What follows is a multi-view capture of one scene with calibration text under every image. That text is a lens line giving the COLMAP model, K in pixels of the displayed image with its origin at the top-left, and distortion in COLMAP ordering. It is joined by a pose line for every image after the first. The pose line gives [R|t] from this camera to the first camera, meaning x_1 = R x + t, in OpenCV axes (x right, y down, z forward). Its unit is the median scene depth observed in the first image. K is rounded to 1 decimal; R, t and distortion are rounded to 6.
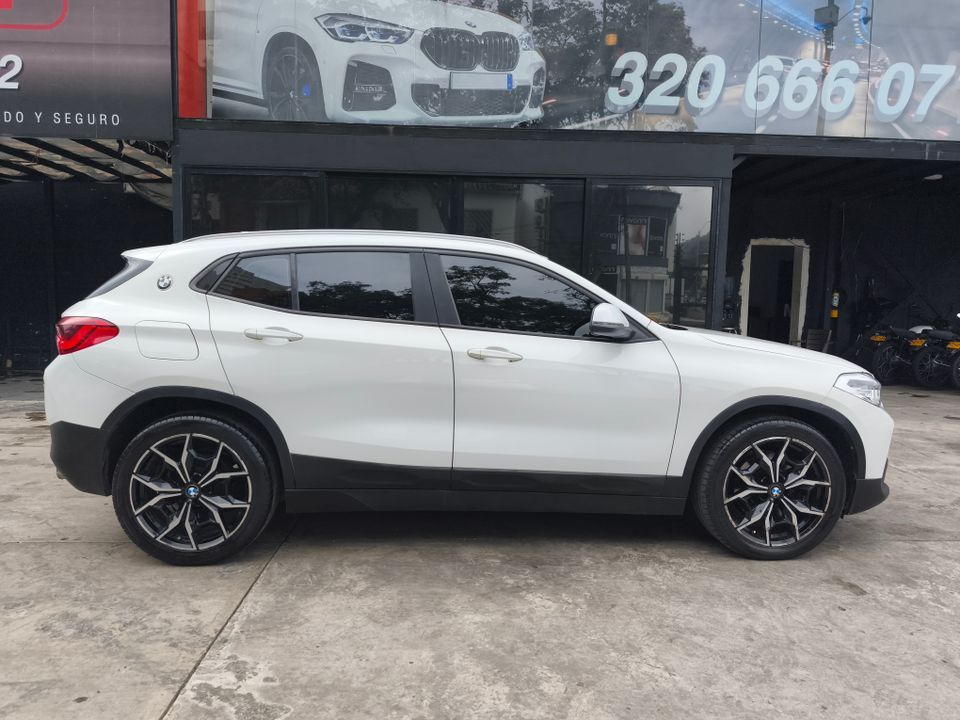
lens RADIAL K [[663.9, 0, 481.0], [0, 663.9, 356.2], [0, 0, 1]] dist [0.013377, -0.023305]
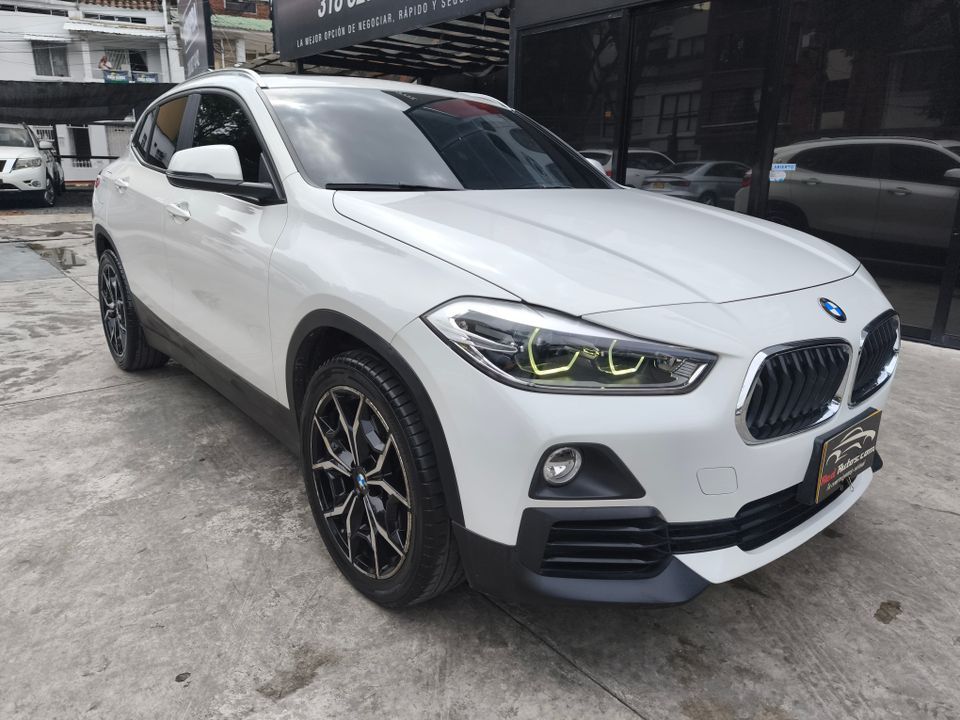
lens RADIAL K [[663.9, 0, 484.3], [0, 663.9, 363.5], [0, 0, 1]] dist [0.013377, -0.023305]
pose [[0.595447, 0.220808, -0.772455, 1.028806], [-0.079611, 0.972974, 0.216759, -0.030412], [0.799440, -0.067573, 0.596933, 0.836366]]
